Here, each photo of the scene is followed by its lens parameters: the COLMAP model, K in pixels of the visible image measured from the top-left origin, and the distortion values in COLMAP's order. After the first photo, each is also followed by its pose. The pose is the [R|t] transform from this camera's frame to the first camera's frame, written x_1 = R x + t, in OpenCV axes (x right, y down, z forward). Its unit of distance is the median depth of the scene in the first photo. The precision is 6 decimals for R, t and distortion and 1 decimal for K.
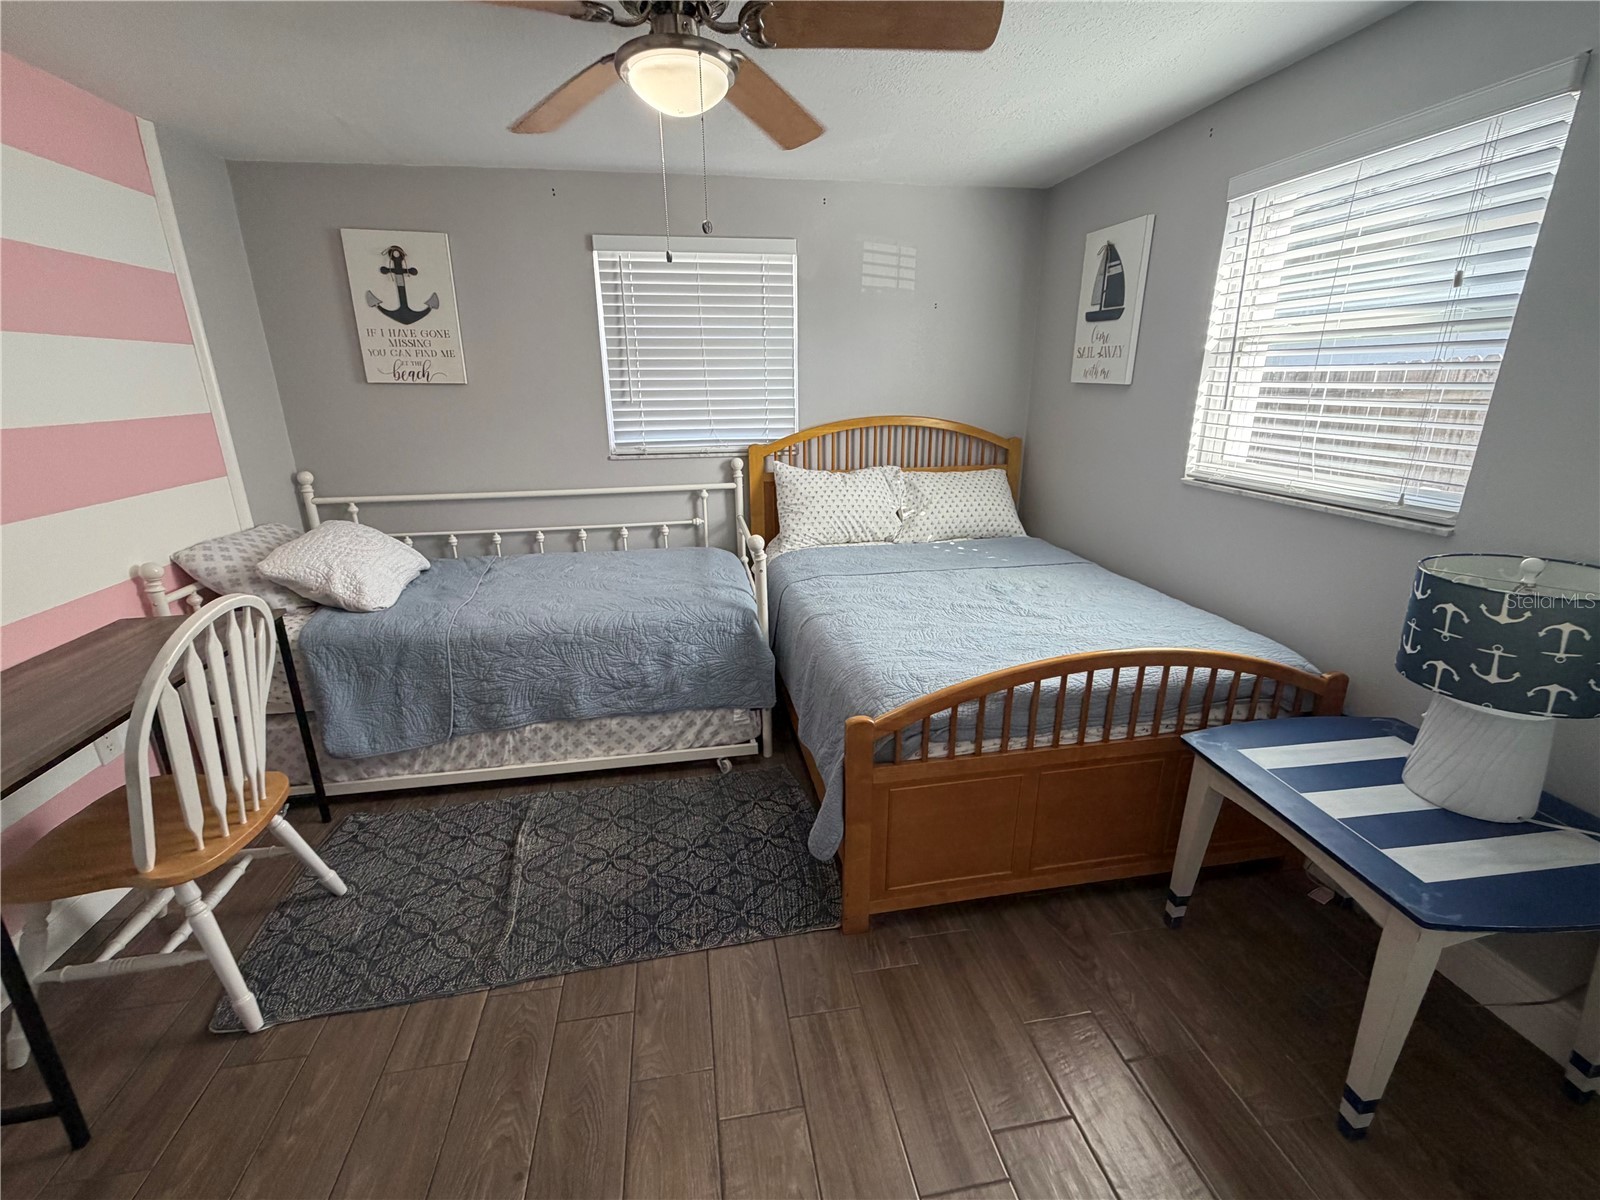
lens RADIAL K [[687.5, 0, 798.8], [0, 687.5, 598.4], [0, 0, 1]] dist [-0.001284, -0.000102]
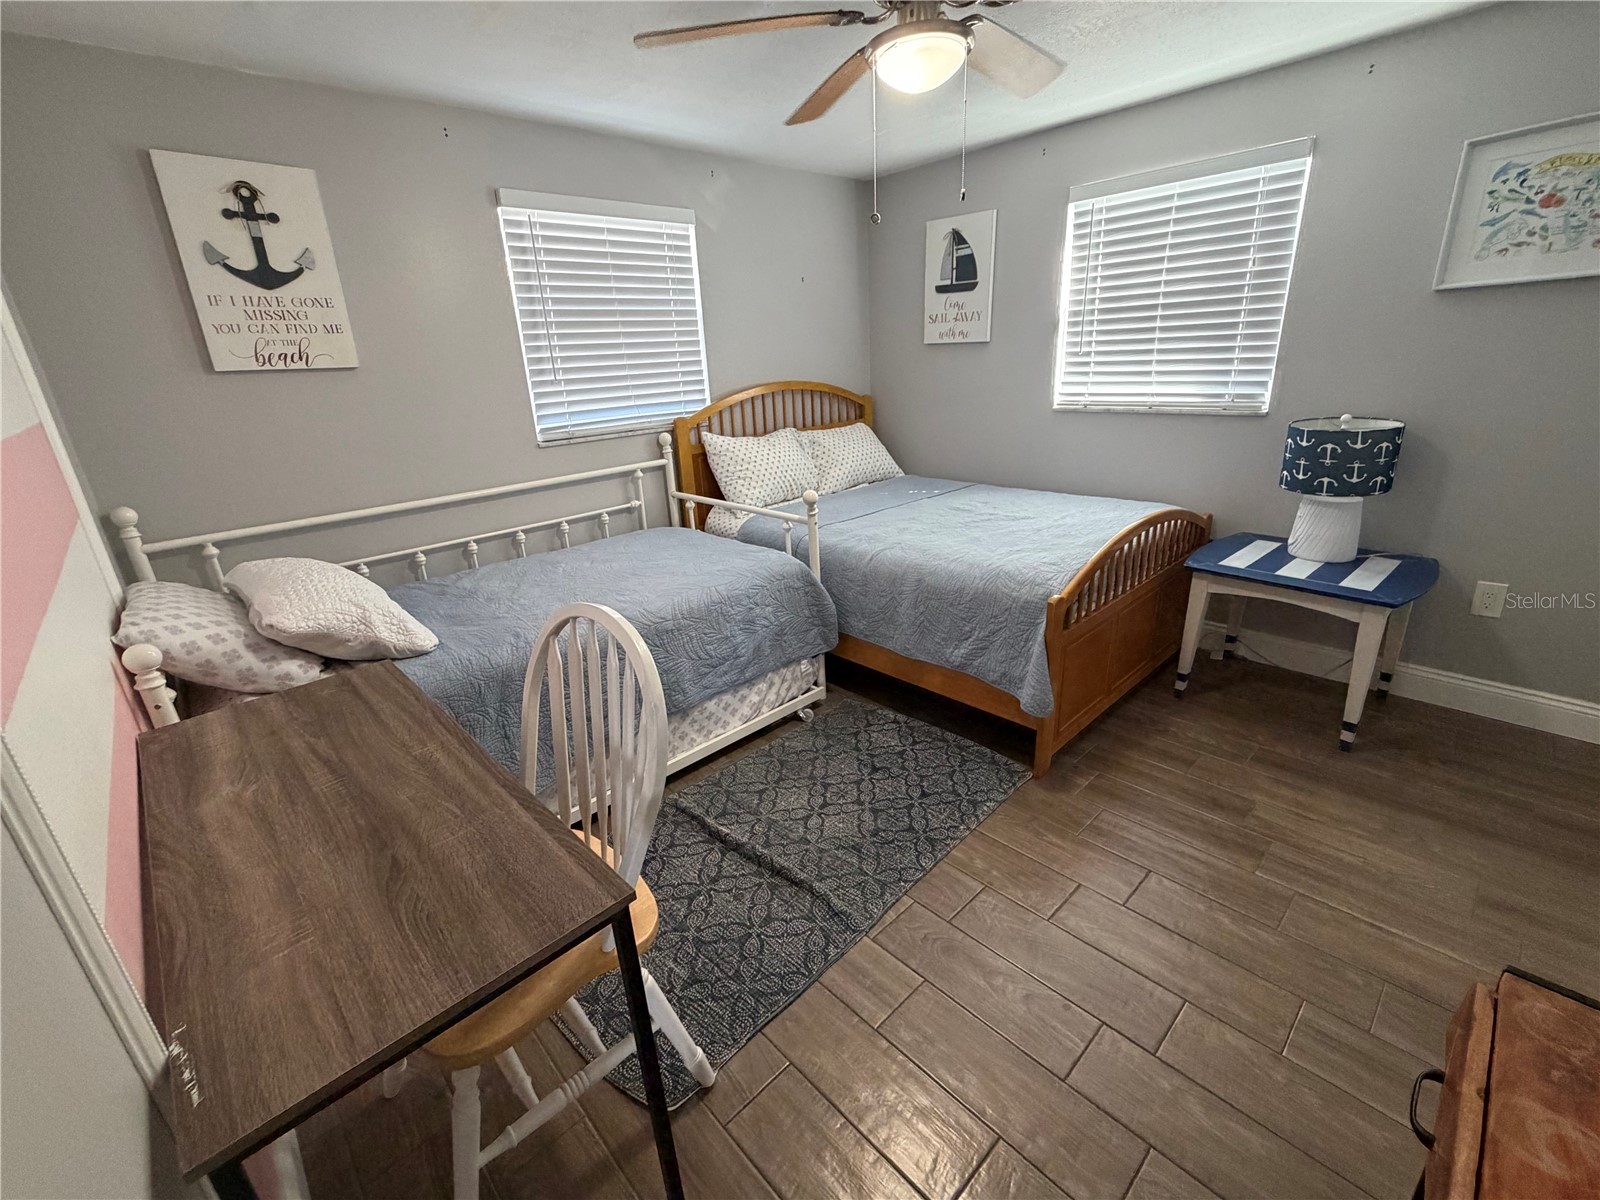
lens RADIAL K [[687.5, 0, 798.2], [0, 687.5, 598.2], [0, 0, 1]] dist [-0.001284, -0.000102]
pose [[0.833932, -0.217099, 0.507370, -0.552870], [0.208506, 0.975175, 0.074560, -0.010032], [-0.510962, 0.043612, 0.858496, 0.087123]]
